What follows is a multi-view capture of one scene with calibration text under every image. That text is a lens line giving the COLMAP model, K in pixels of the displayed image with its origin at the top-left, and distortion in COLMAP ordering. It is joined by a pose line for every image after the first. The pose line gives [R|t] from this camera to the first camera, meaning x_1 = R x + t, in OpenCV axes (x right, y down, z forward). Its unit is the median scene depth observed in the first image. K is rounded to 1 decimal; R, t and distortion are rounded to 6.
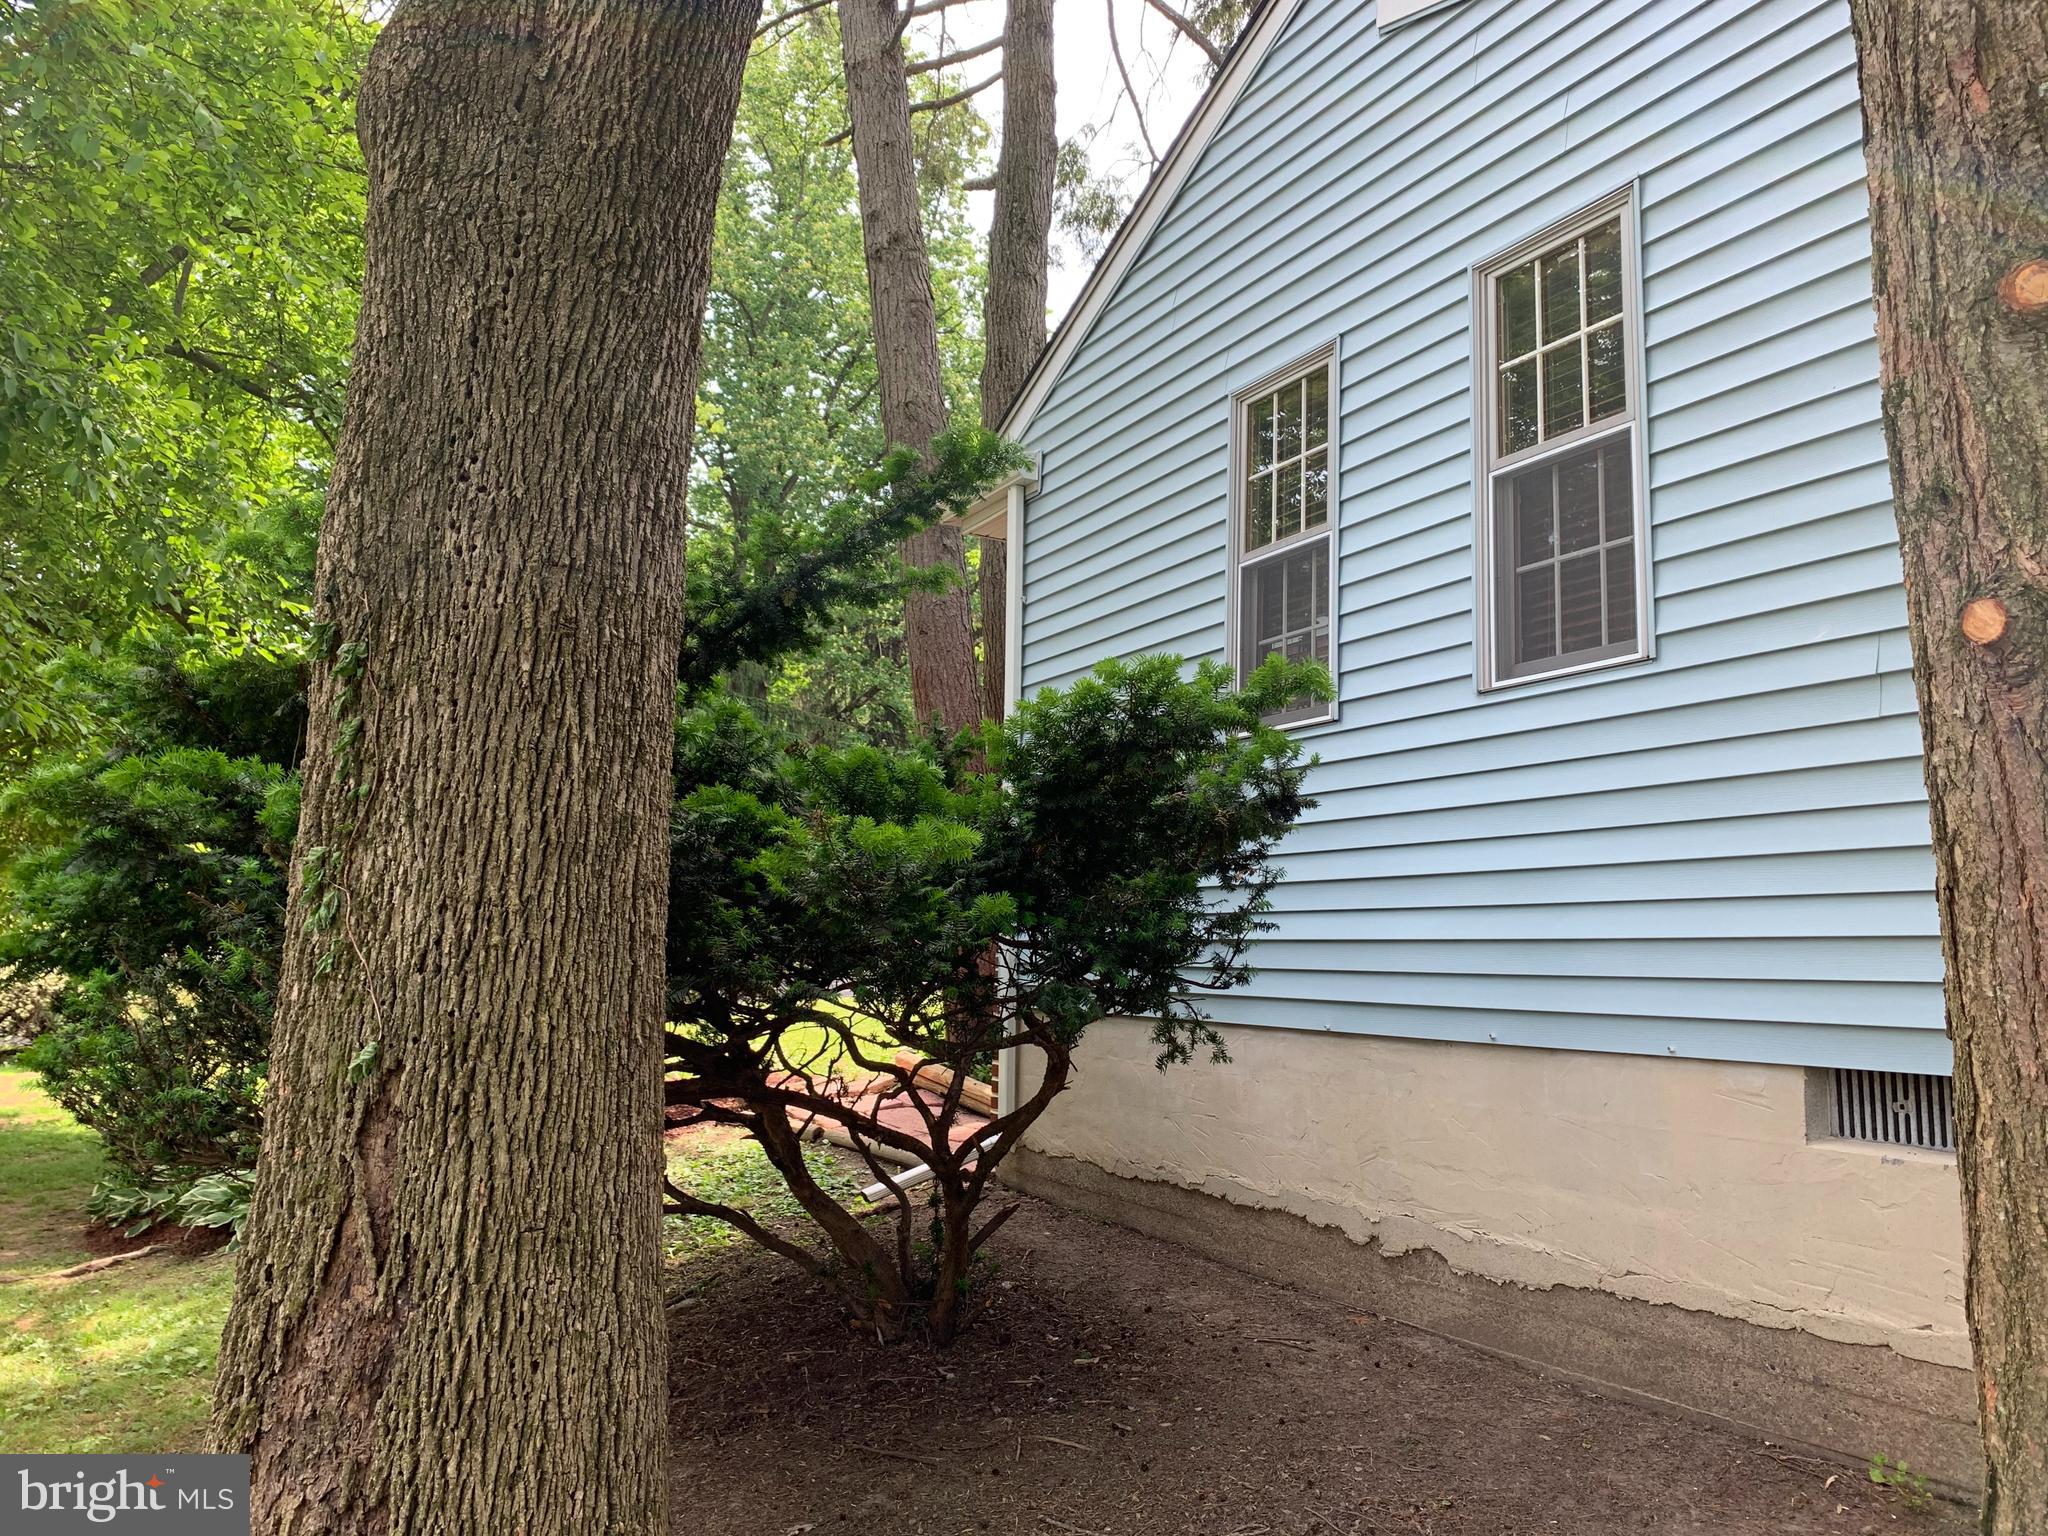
lens RADIAL K [[1637.5, 0, 1024.0], [0, 1637.5, 768.0], [0, 0, 1]] dist [0.002791, -0.000749]
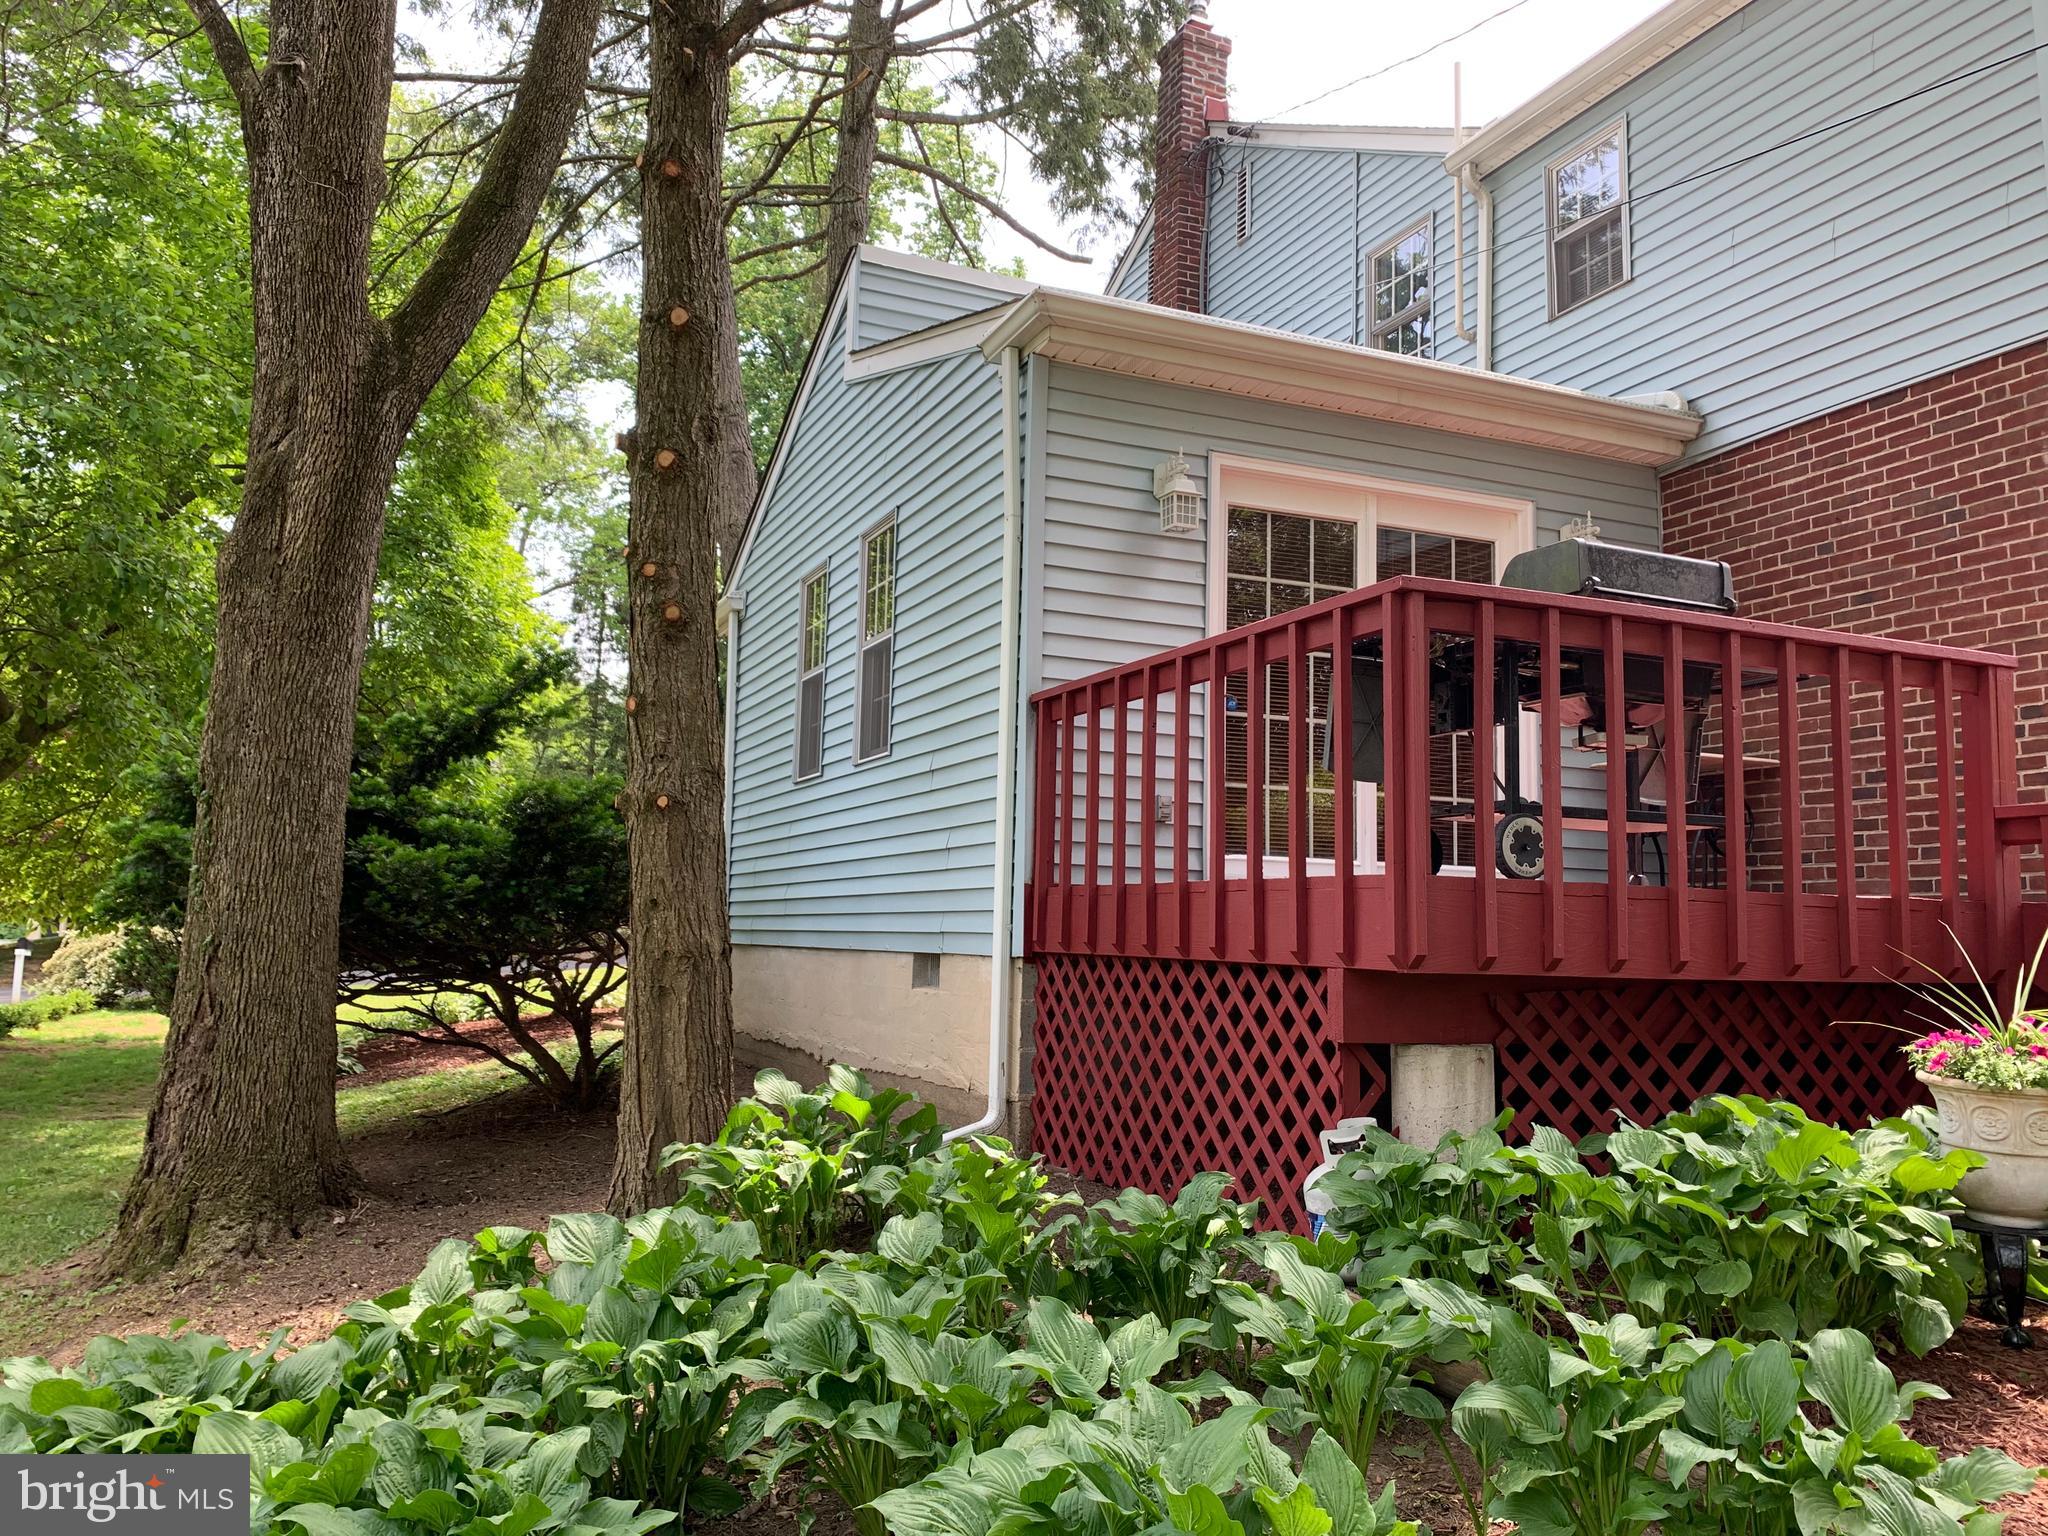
lens RADIAL K [[1539.3, 0, 1031.6], [0, 1539.3, 780.8], [0, 0, 1]] dist [-0.000490, -0.018466]
pose [[0.998984, -0.011942, -0.043465, 1.091157], [0.013214, 0.999490, 0.029083, -0.151384], [0.043096, -0.029627, 0.998632, -1.519021]]
